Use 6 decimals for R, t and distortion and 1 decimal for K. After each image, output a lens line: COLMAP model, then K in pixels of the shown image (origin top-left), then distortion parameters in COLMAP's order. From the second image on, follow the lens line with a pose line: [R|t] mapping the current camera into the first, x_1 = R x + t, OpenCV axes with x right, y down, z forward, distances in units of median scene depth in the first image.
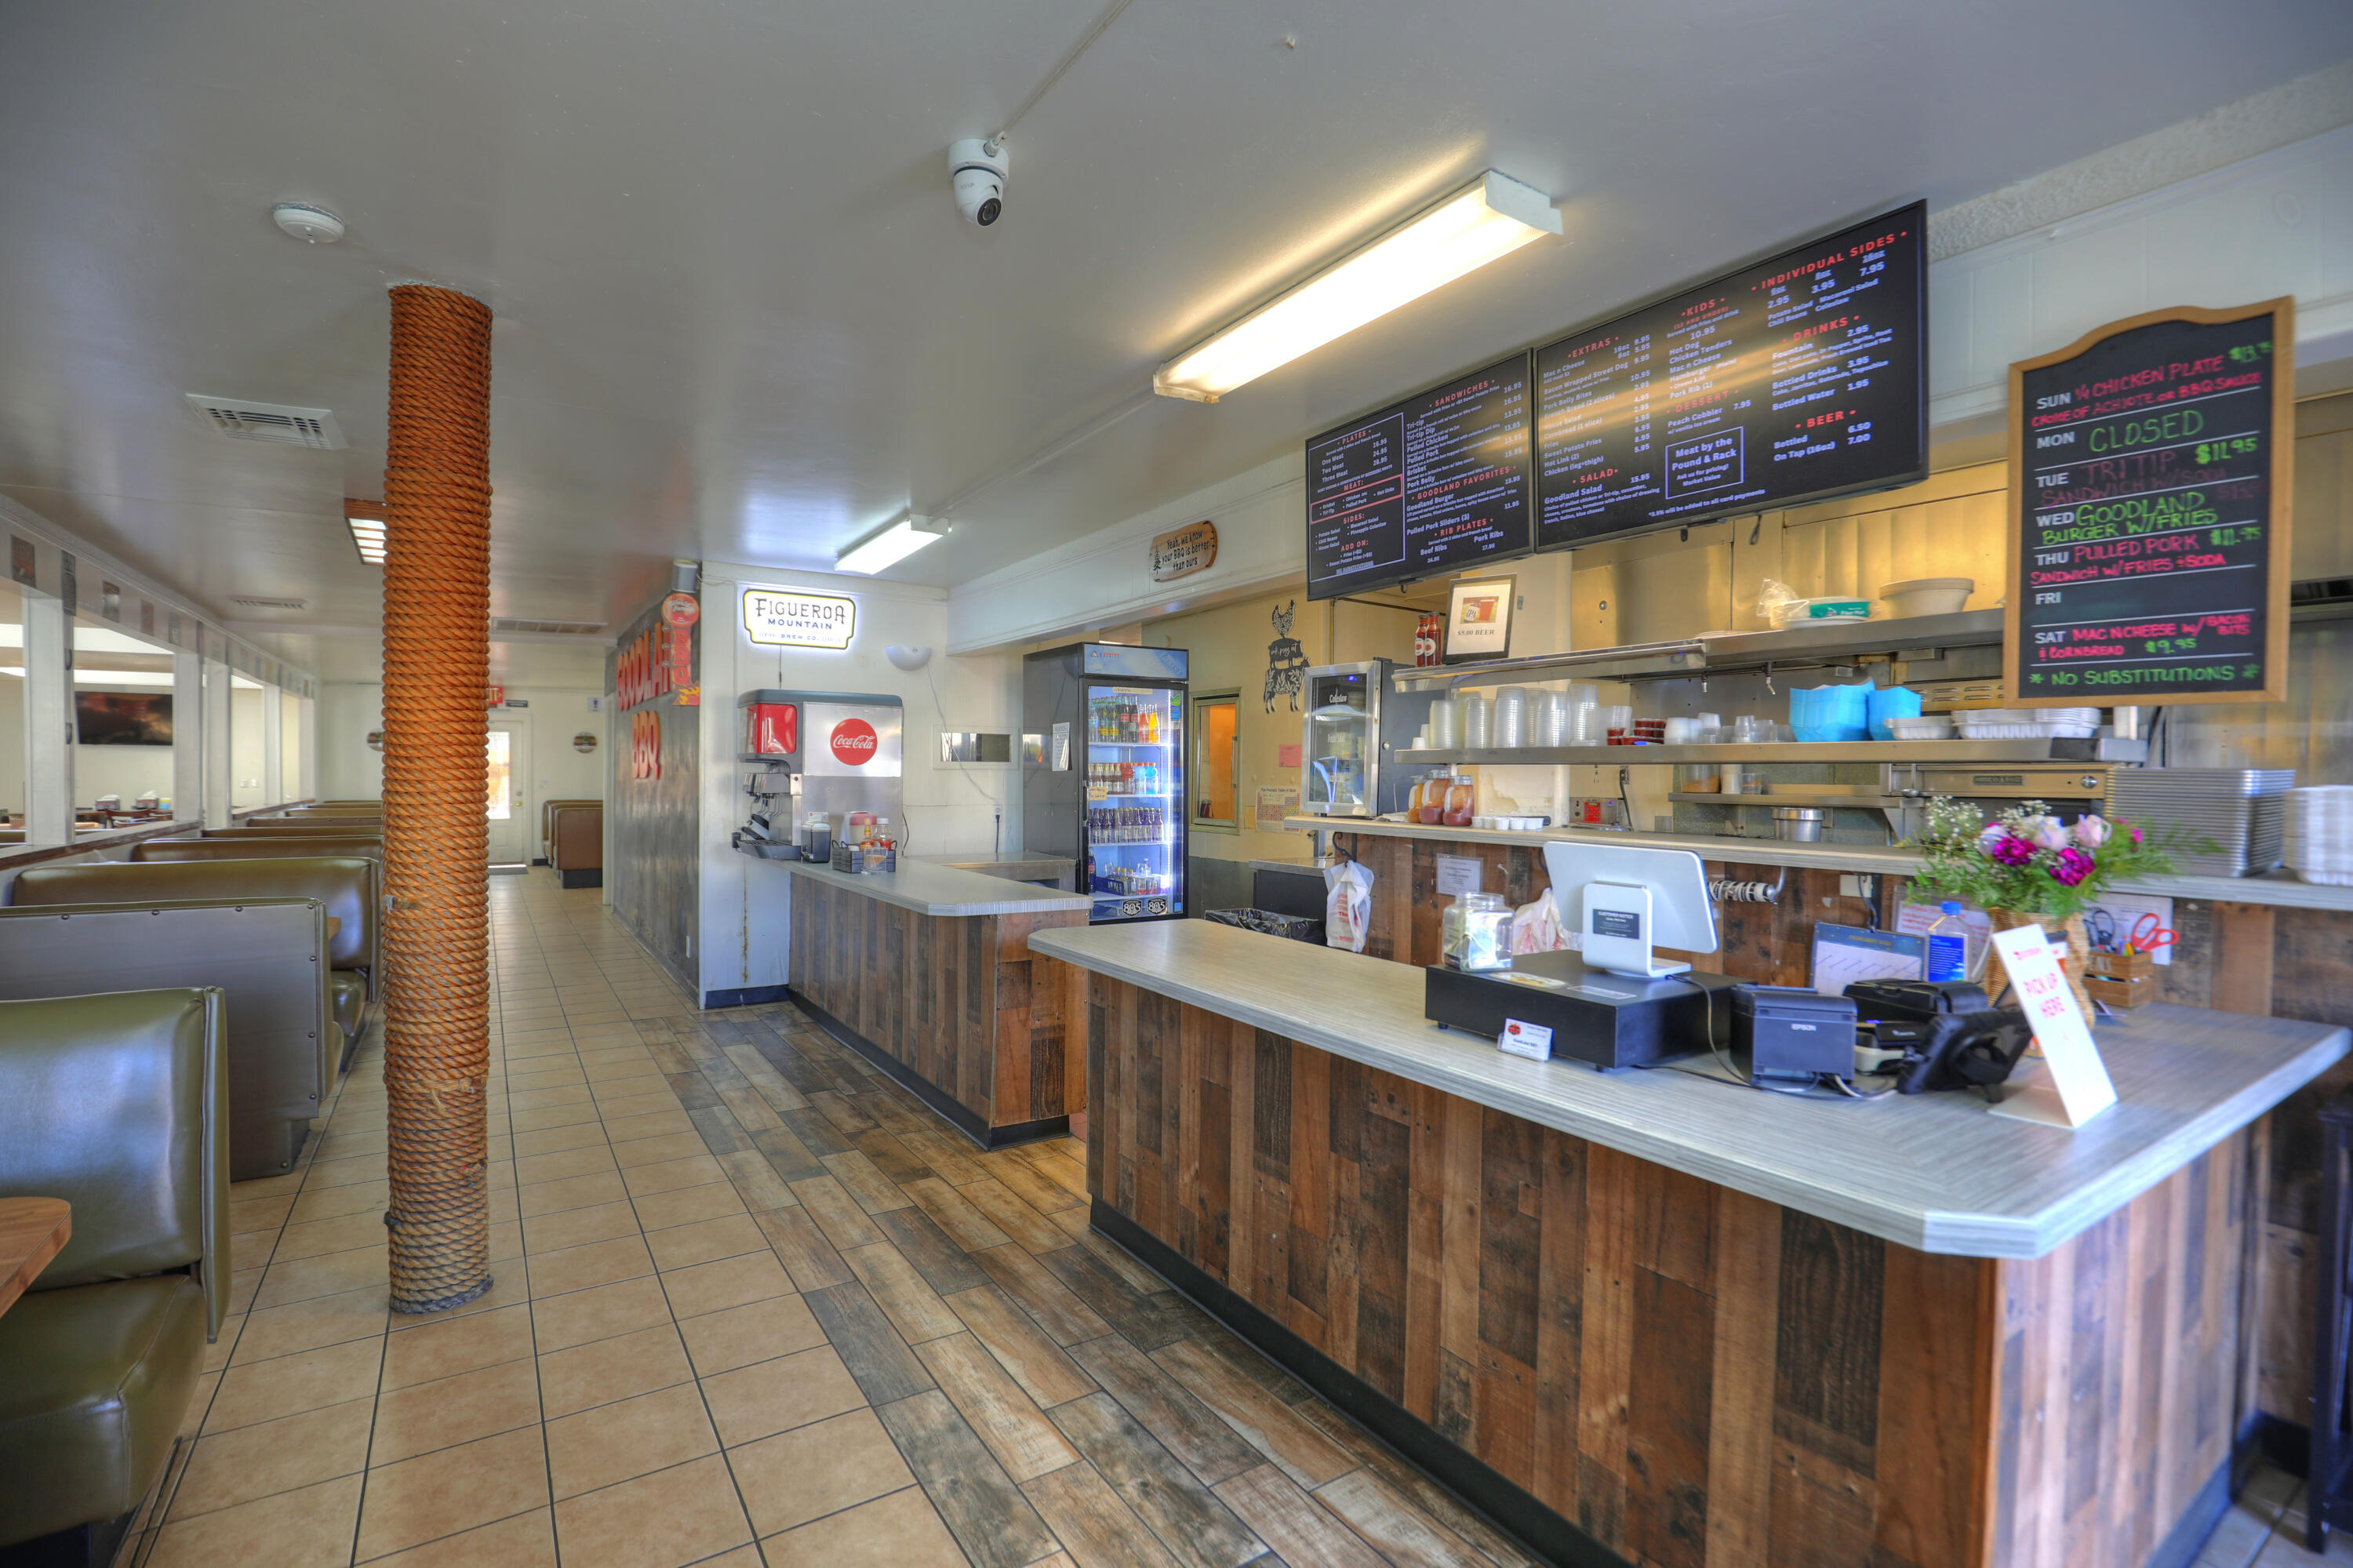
lens RADIAL K [[1088.9, 0, 1185.4], [0, 1088.9, 784.4], [0, 0, 1]] dist [-0.004609, 0.000188]
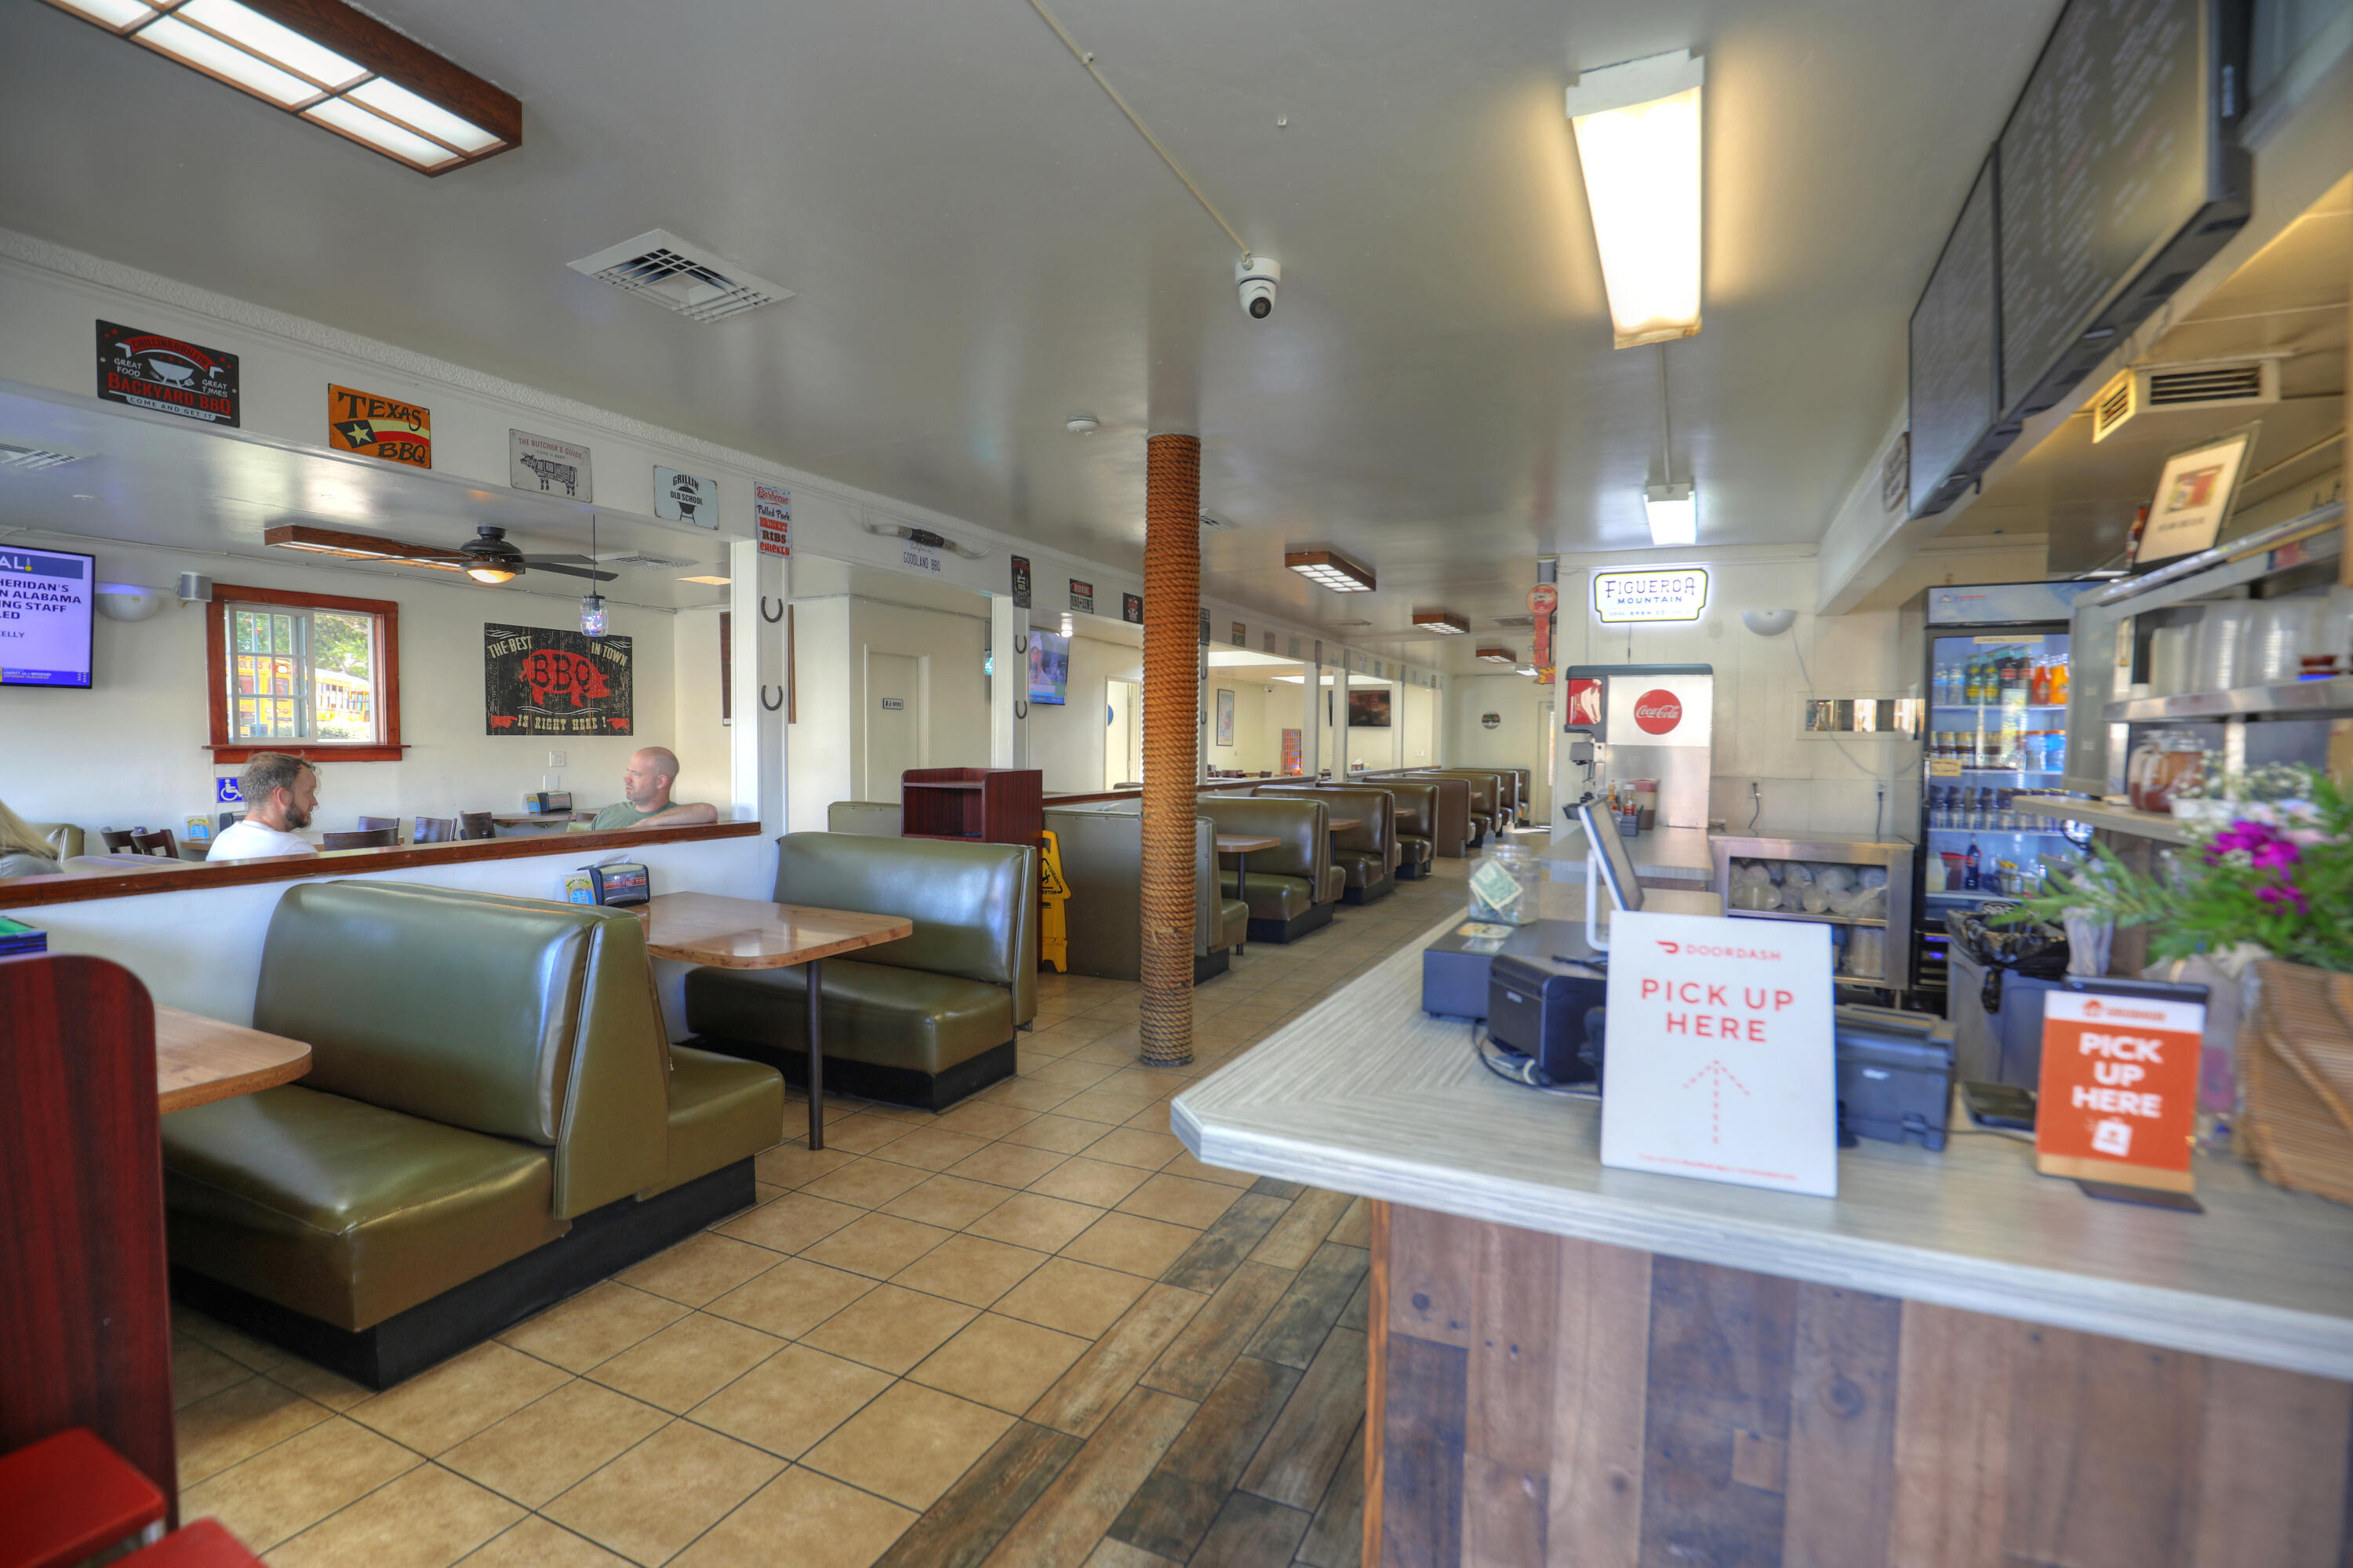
lens RADIAL K [[1088.9, 0, 1189.0], [0, 1088.9, 784.0], [0, 0, 1]] dist [-0.004609, 0.000188]
pose [[0.524135, 0.032605, -0.851011, 0.320211], [-0.016074, 0.999468, 0.028394, 0.006599], [0.851484, -0.001203, 0.524380, 0.080340]]
